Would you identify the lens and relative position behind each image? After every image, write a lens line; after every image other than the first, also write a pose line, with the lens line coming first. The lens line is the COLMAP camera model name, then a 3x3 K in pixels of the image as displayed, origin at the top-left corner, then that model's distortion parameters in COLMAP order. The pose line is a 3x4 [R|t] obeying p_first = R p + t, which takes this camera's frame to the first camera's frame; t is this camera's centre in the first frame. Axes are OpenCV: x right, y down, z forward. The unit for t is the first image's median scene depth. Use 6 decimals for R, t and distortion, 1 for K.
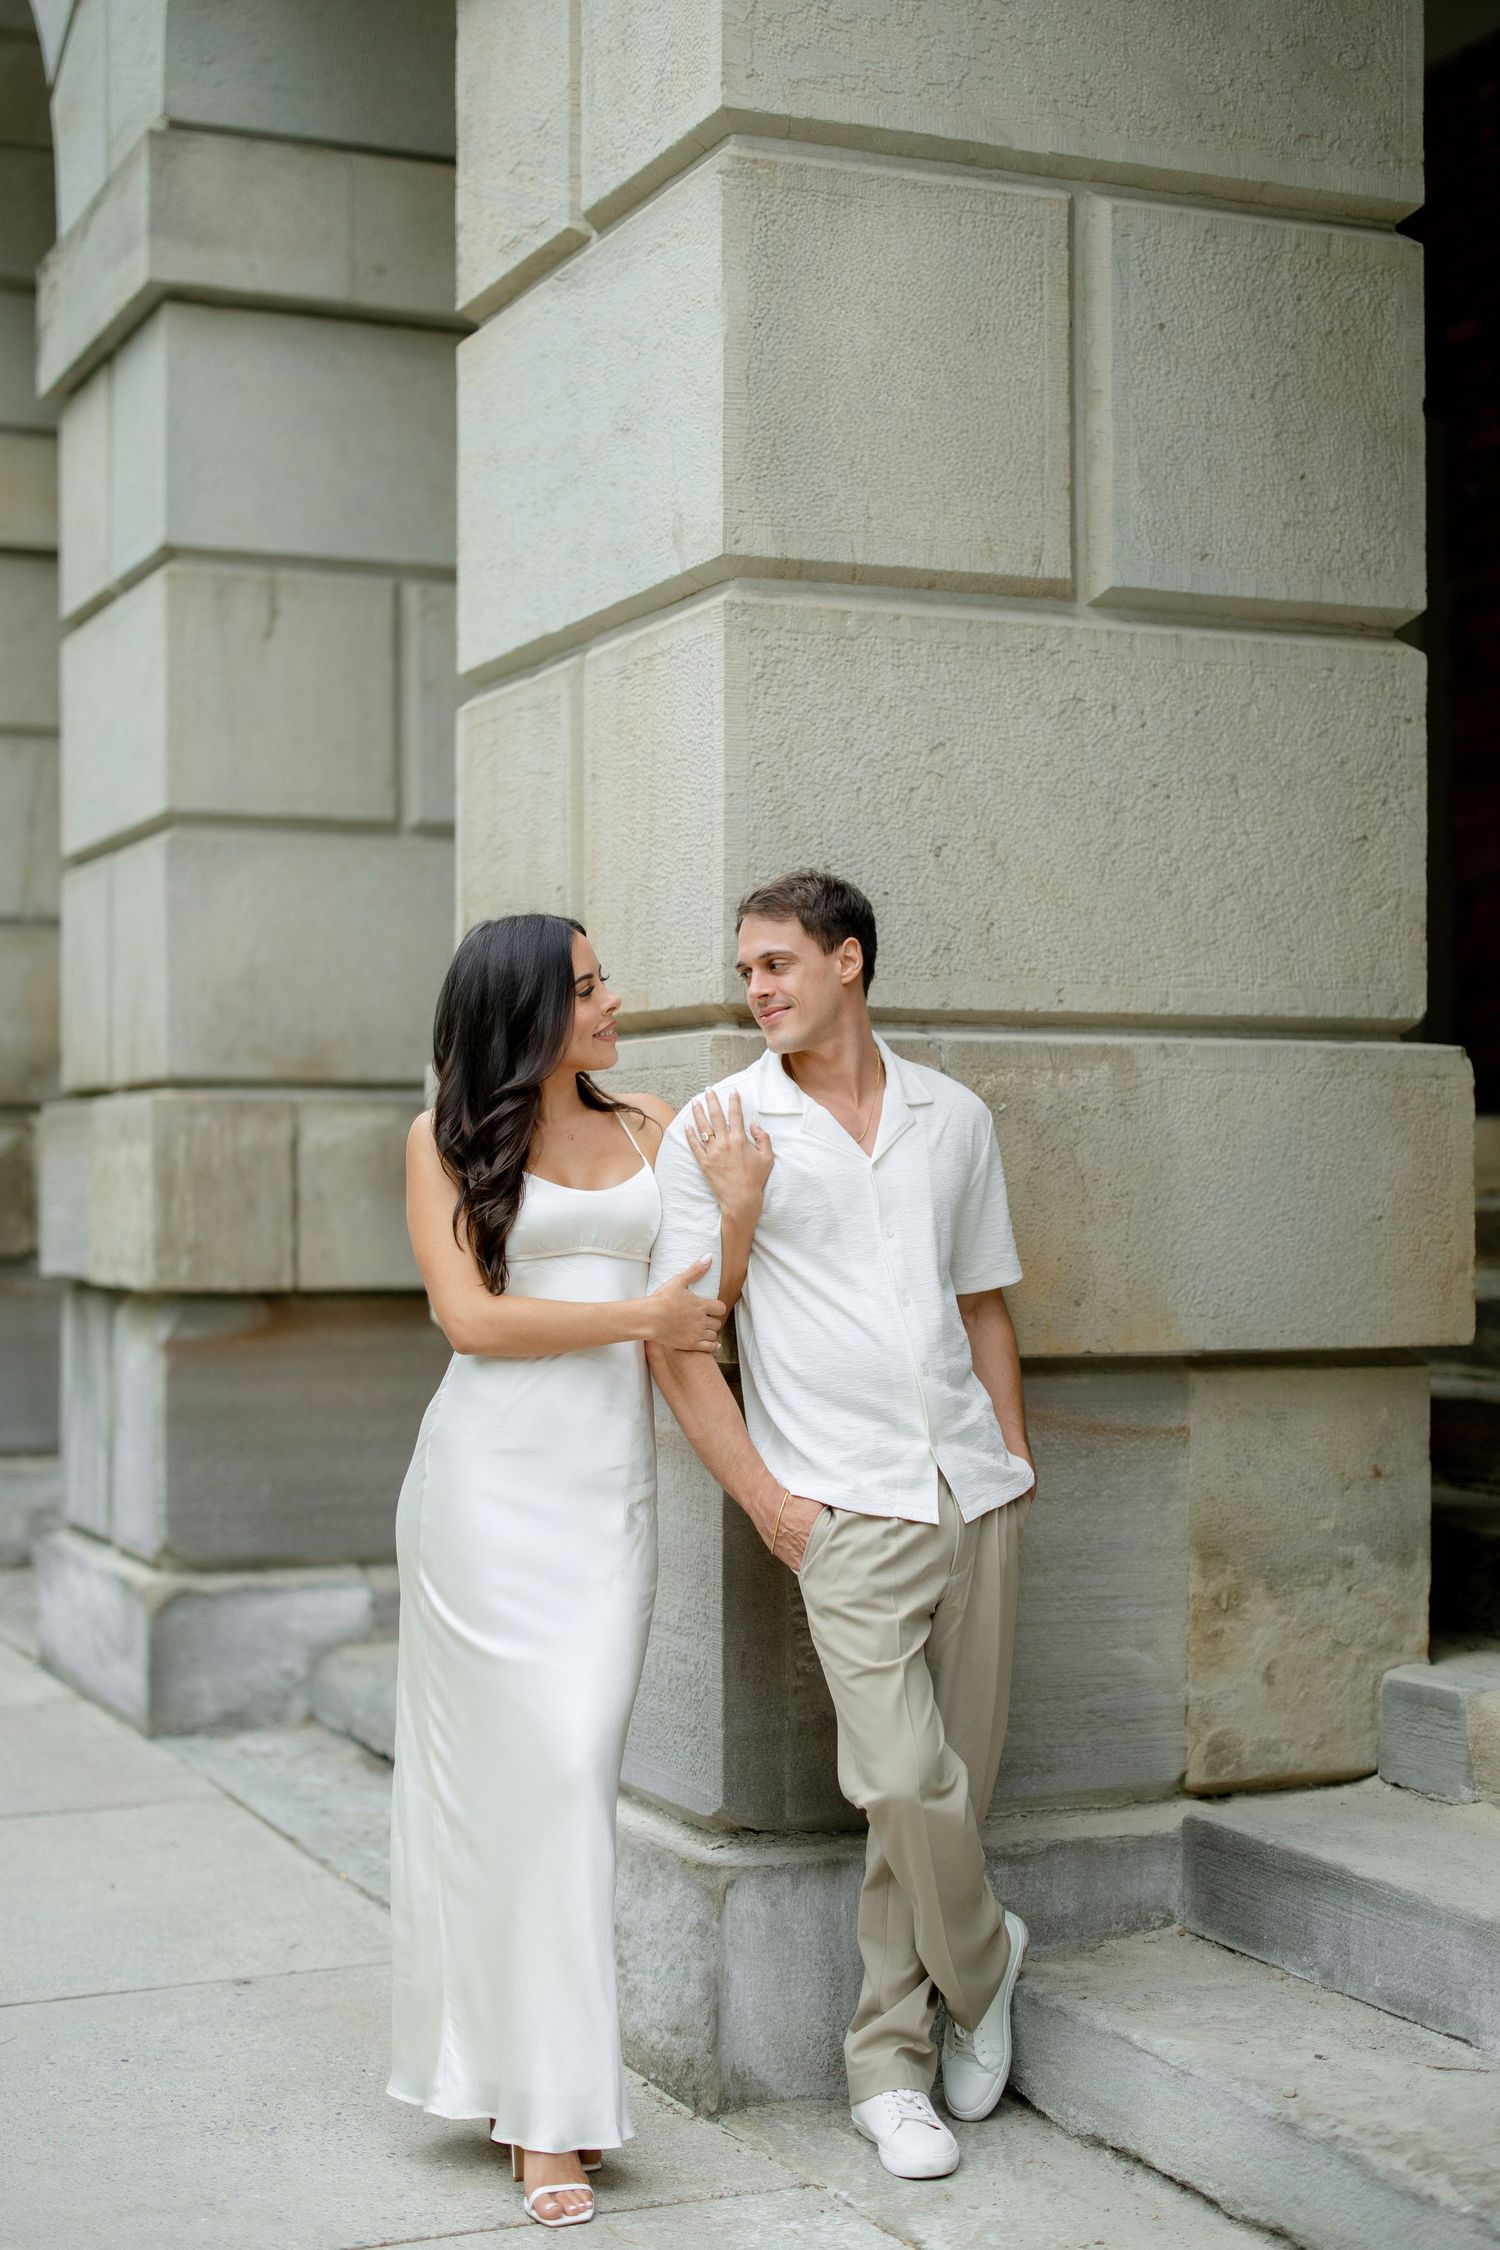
lens RADIAL K [[3302.9, 0, 750.0], [0, 3302.9, 1125.0], [0, 0, 1]] dist [0.019391, 0.074448]
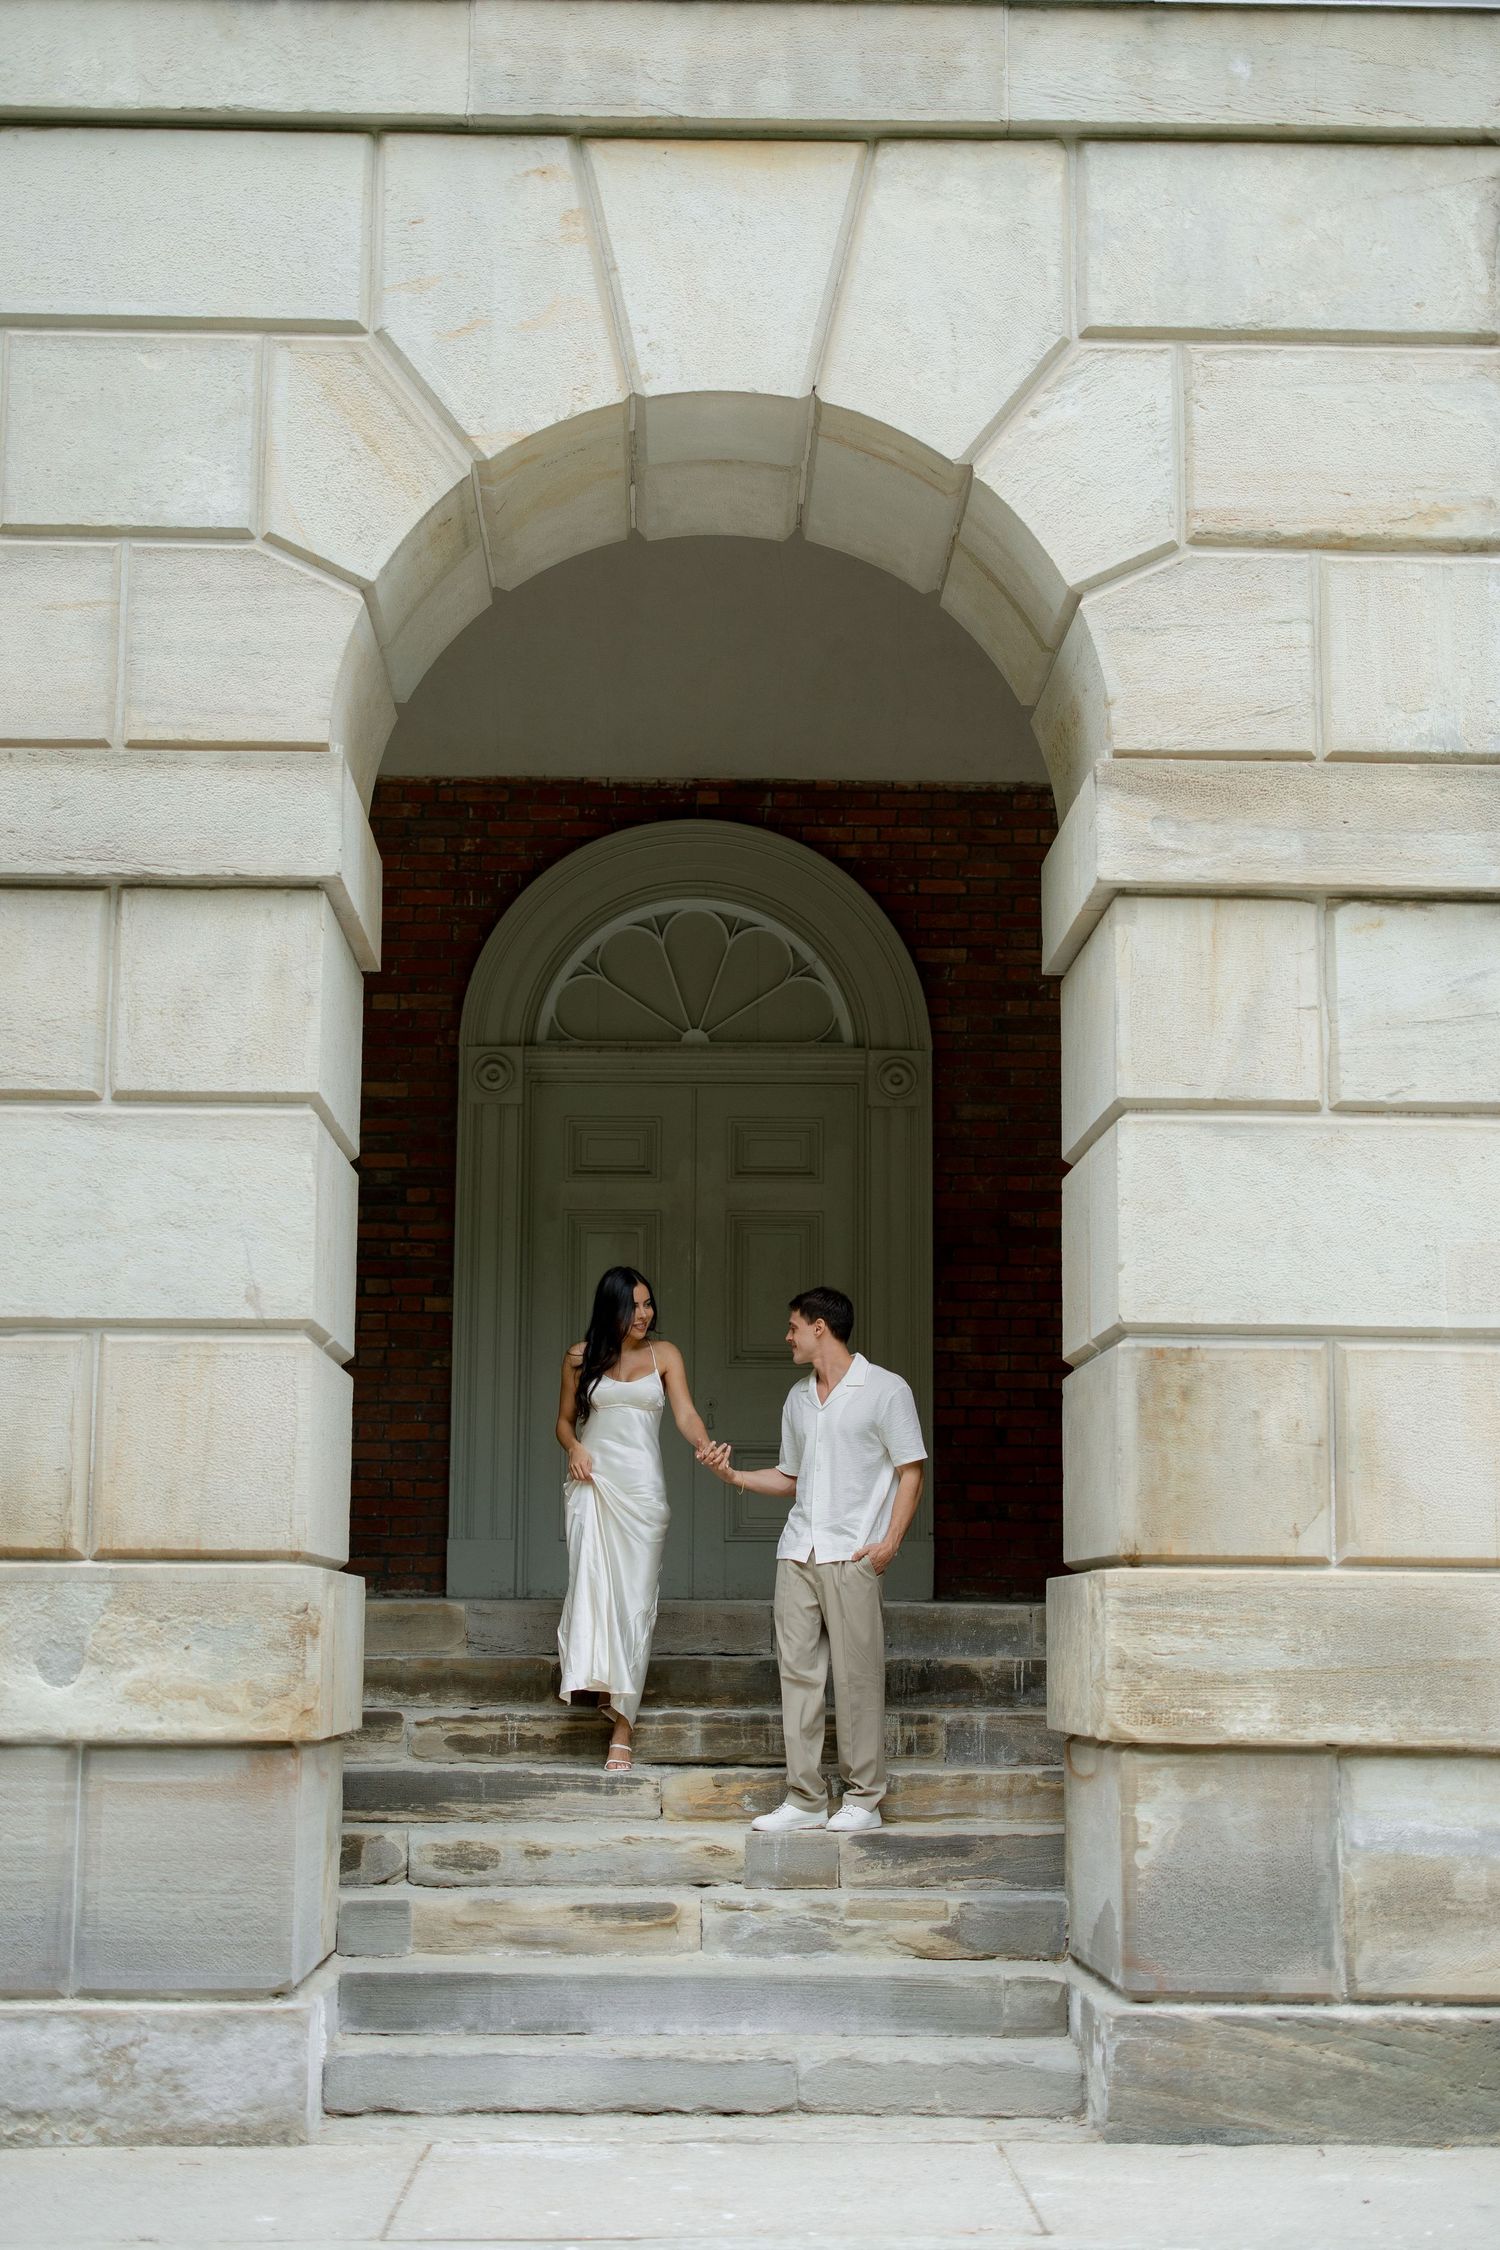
lens RADIAL K [[3234.5, 0, 754.1], [0, 3234.5, 1159.7], [0, 0, 1]] dist [0.034402, 0.028002]
pose [[0.372707, 0.141761, 0.917057, -1.624523], [-0.024250, 0.989413, -0.143090, 0.000975], [-0.927632, 0.031092, 0.372198, 0.044600]]
